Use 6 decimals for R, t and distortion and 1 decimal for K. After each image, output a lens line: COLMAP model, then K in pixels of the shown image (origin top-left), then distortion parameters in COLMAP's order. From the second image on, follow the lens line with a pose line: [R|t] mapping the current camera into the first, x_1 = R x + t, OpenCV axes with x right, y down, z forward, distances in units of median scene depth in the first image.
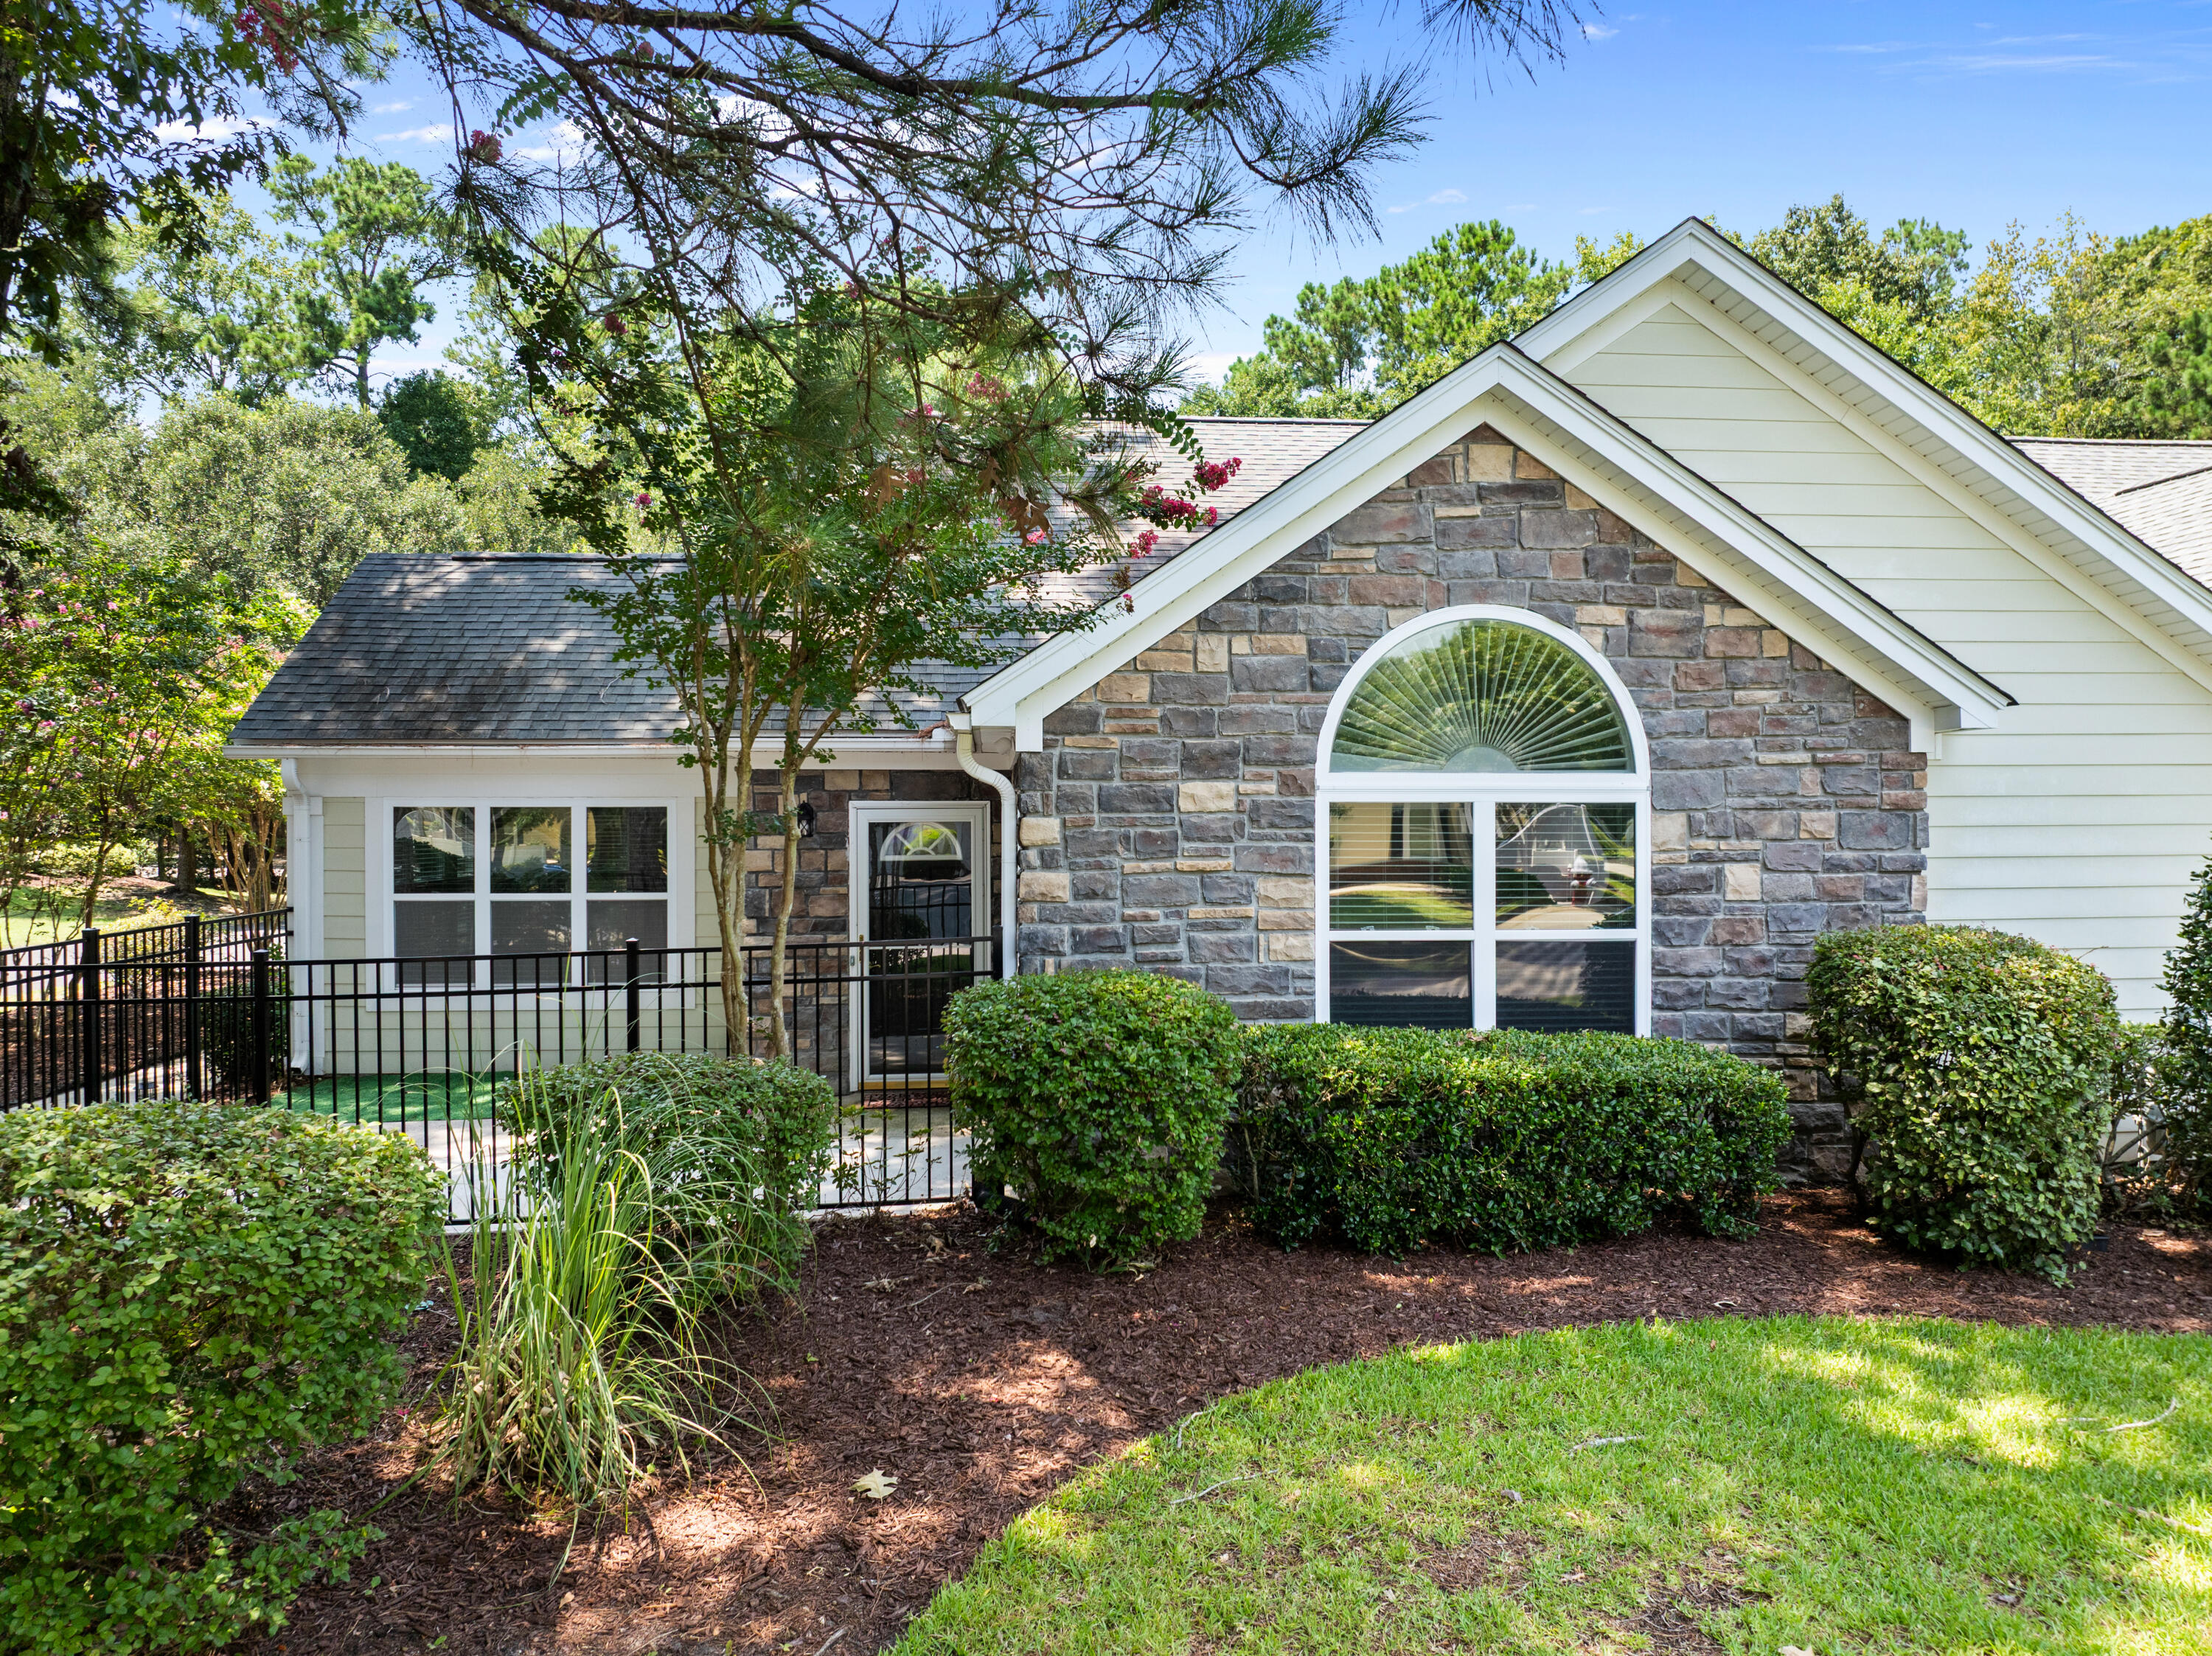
lens RADIAL K [[1585.7, 0, 1106.0], [0, 1585.7, 828.0], [0, 0, 1]] dist [-0.028205, 0.006516]
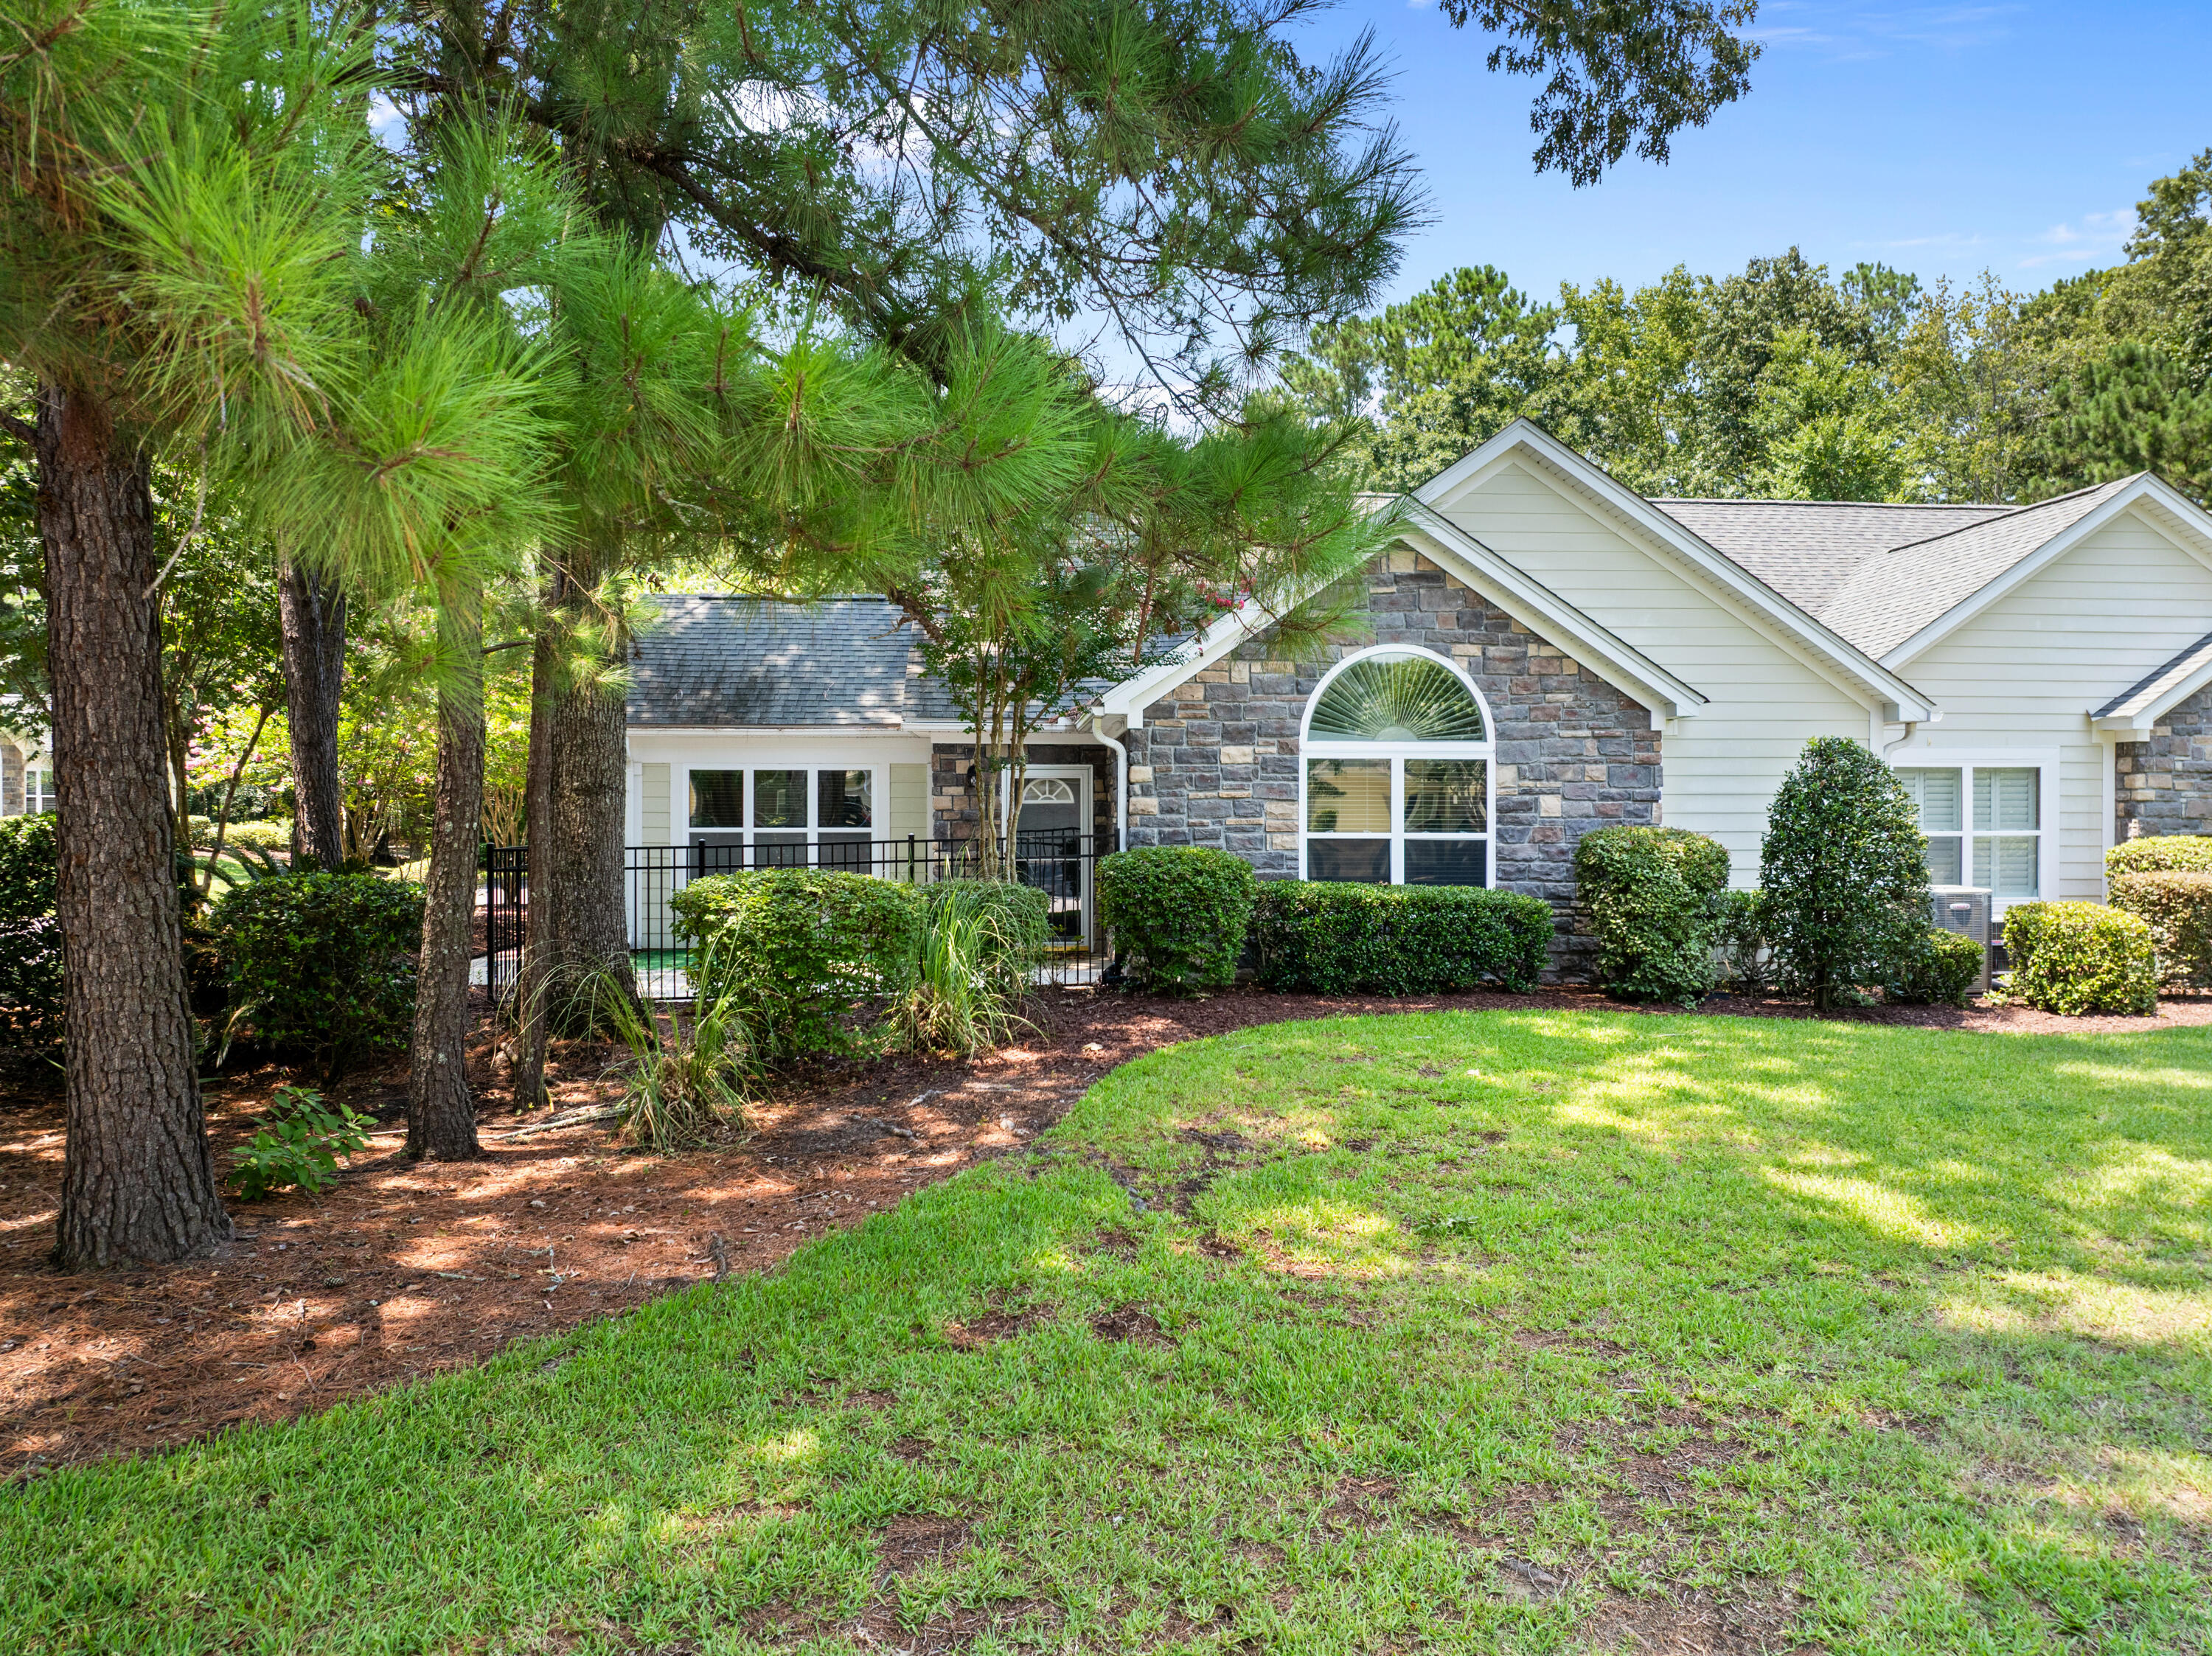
lens RADIAL K [[1585.7, 0, 1106.0], [0, 1585.7, 828.0], [0, 0, 1]] dist [-0.028205, 0.006516]
pose [[0.999941, 0.002337, -0.010609, -0.059131], [-0.002331, 0.999997, 0.000604, 0.058018], [0.010611, -0.000580, 0.999944, -0.716616]]
